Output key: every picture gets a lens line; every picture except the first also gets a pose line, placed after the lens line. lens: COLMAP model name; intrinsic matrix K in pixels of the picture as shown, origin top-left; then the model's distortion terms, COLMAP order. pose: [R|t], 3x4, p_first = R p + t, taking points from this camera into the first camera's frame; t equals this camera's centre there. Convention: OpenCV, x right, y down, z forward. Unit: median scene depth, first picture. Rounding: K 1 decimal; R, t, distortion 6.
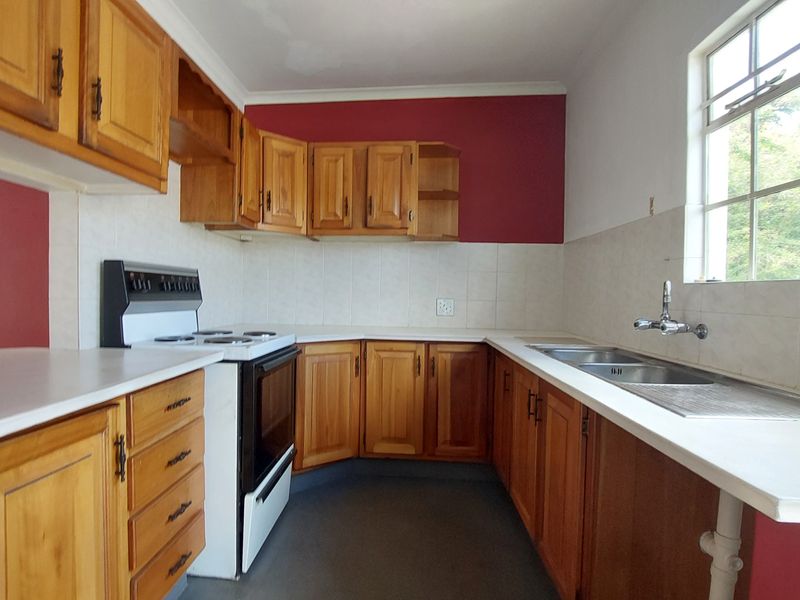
lens RADIAL K [[452.6, 0, 399.1], [0, 452.6, 294.9], [0, 0, 1]] dist [-0.022293, -0.000489]
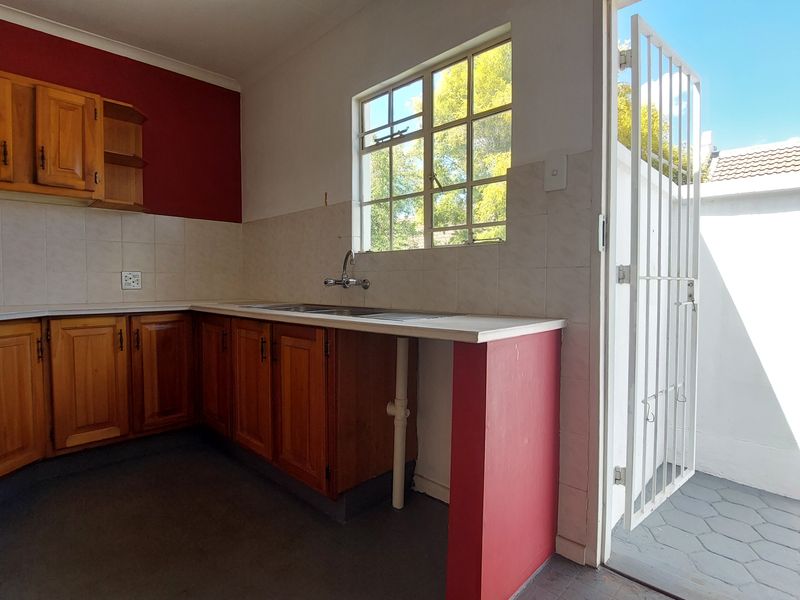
lens RADIAL K [[452.6, 0, 397.6], [0, 452.6, 300.2], [0, 0, 1]] dist [-0.022293, -0.000489]
pose [[0.610912, -0.047015, 0.790301, -0.334777], [0.030187, 0.998893, 0.036089, 0.057001], [-0.791123, 0.001810, 0.611655, -0.021936]]
